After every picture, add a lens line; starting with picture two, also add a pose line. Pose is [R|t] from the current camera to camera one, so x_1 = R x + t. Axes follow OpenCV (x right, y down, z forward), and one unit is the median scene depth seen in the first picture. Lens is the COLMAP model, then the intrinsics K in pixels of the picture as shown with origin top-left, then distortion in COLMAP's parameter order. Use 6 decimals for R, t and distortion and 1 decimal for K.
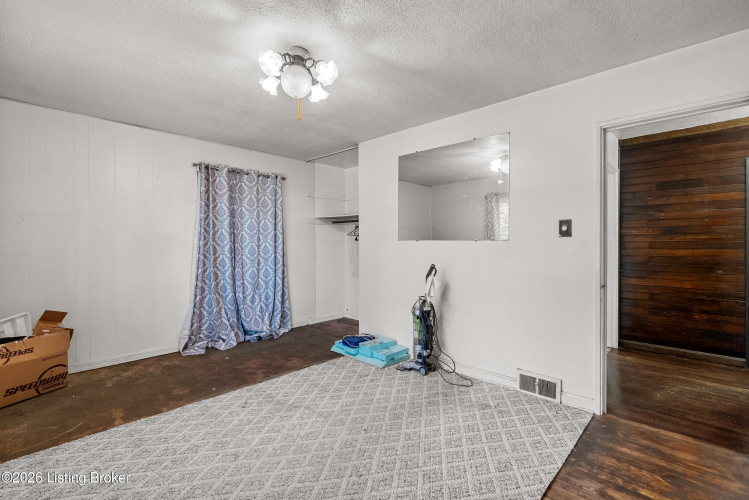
lens RADIAL K [[342.8, 0, 376.2], [0, 342.8, 246.1], [0, 0, 1]] dist [-0.000997, 0.000540]
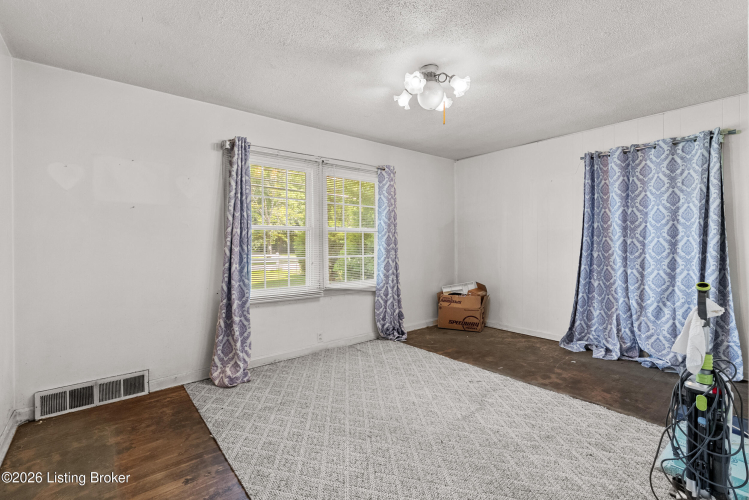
lens RADIAL K [[342.8, 0, 376.2], [0, 342.8, 246.1], [0, 0, 1]] dist [-0.000997, 0.000540]
pose [[-0.127211, 0.008051, -0.991843, 0.624156], [-0.001264, 0.999965, 0.008279, 0.005955], [0.991875, 0.002307, -0.127197, 0.659780]]
